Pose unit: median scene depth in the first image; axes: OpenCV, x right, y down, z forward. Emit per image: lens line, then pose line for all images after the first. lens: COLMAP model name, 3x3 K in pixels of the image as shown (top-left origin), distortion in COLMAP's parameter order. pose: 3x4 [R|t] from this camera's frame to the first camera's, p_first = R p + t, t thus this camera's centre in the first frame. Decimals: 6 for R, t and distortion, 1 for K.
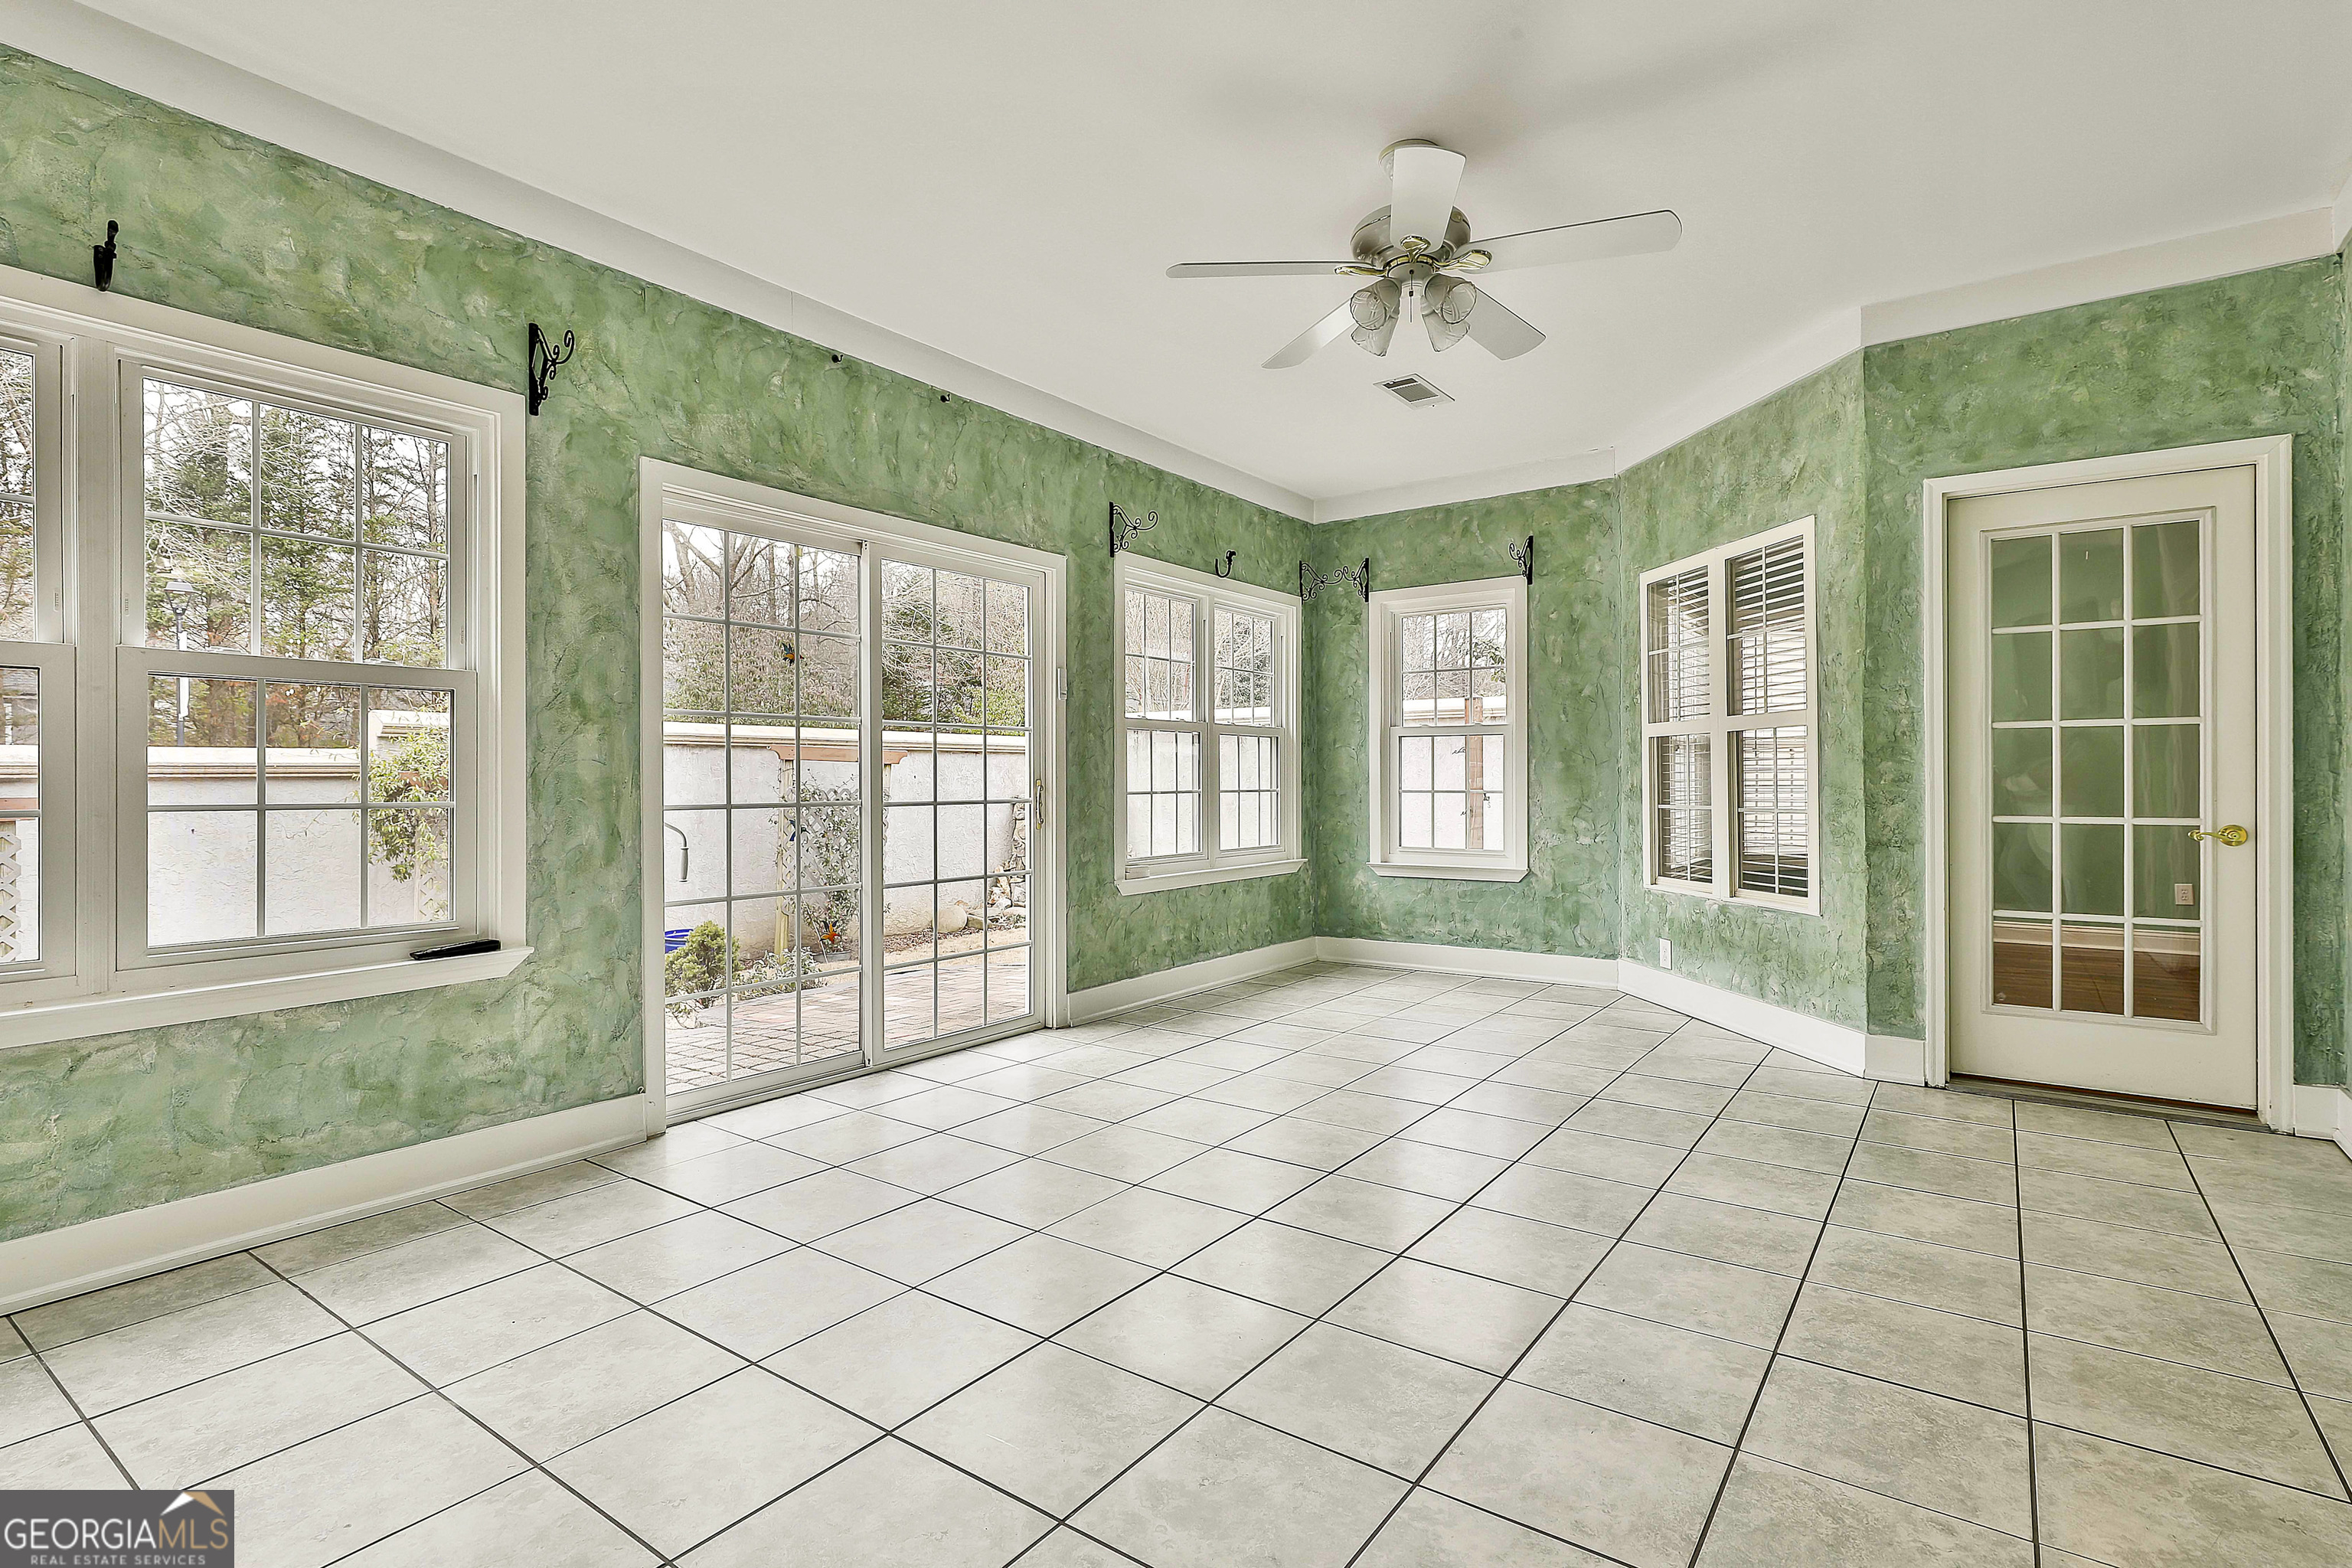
lens RADIAL K [[1132.6, 0, 1179.0], [0, 1132.6, 784.4], [0, 0, 1]] dist [-0.002122, 0.003367]
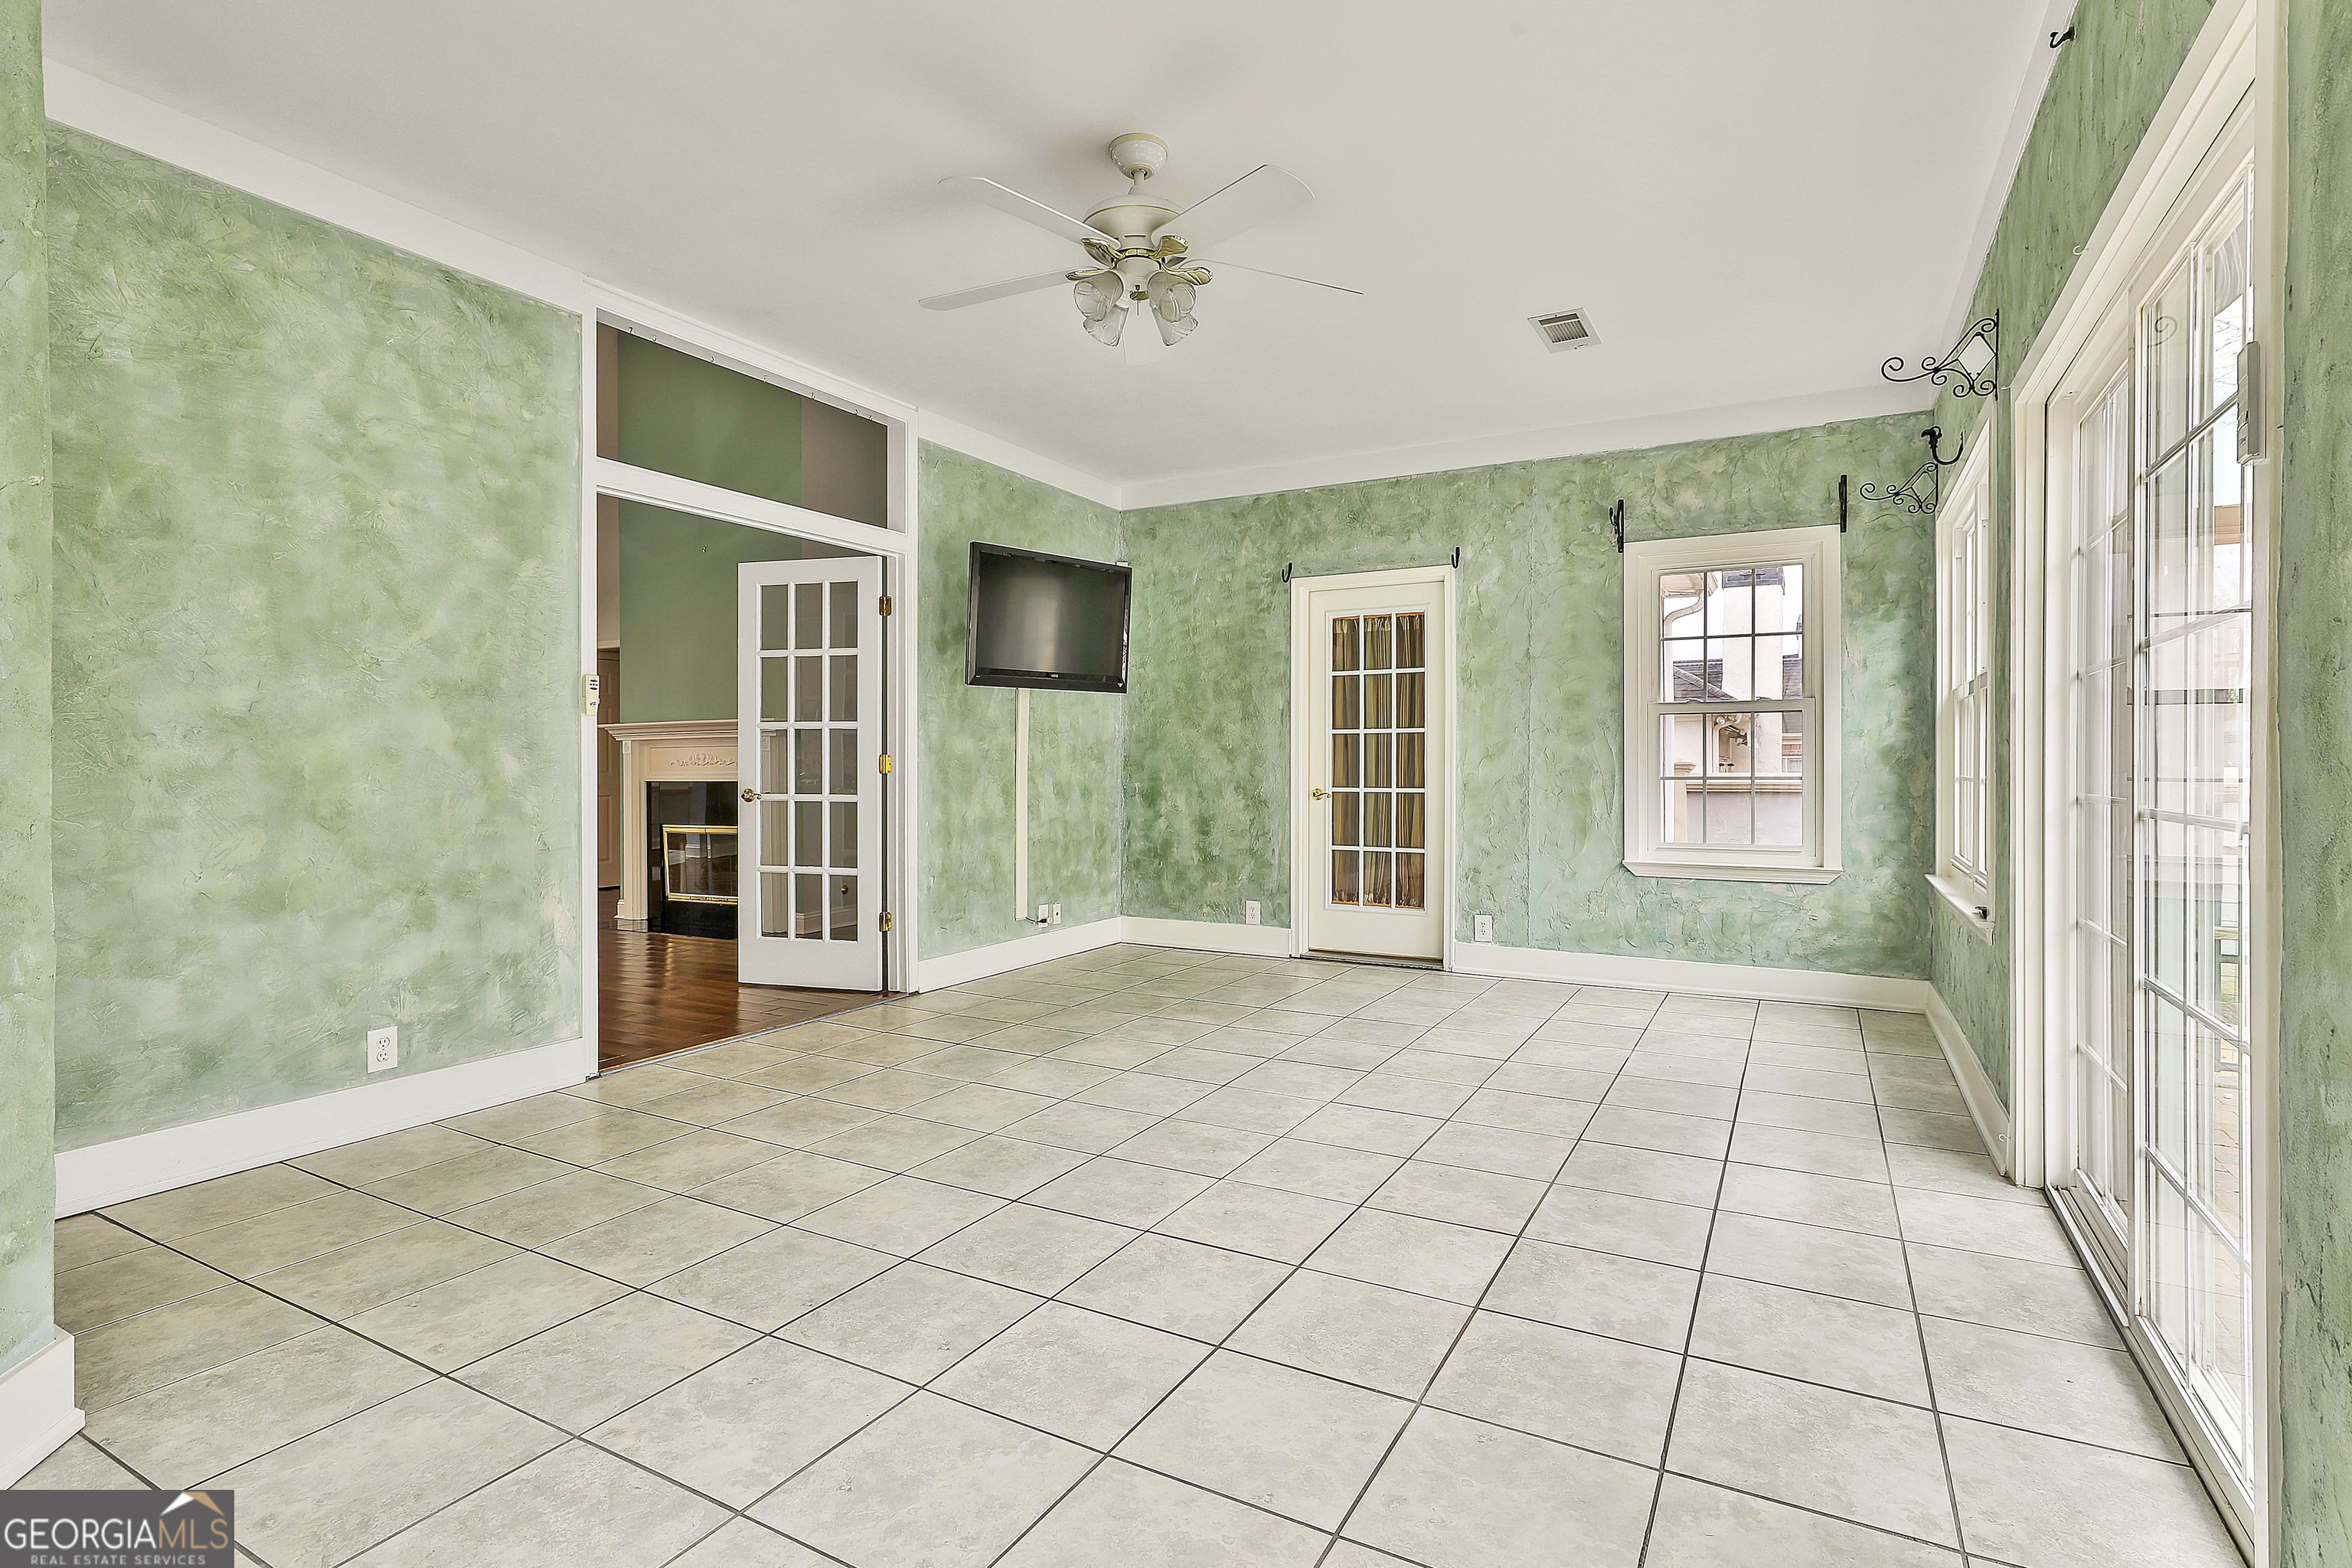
lens RADIAL K [[1132.6, 0, 1174.8], [0, 1132.6, 773.5], [0, 0, 1]] dist [-0.002122, 0.003367]
pose [[-0.992853, 0.006461, -0.119167, 0.317768], [0.005414, 0.999944, 0.009112, -0.005953], [0.119219, 0.008401, -0.992832, 2.161252]]
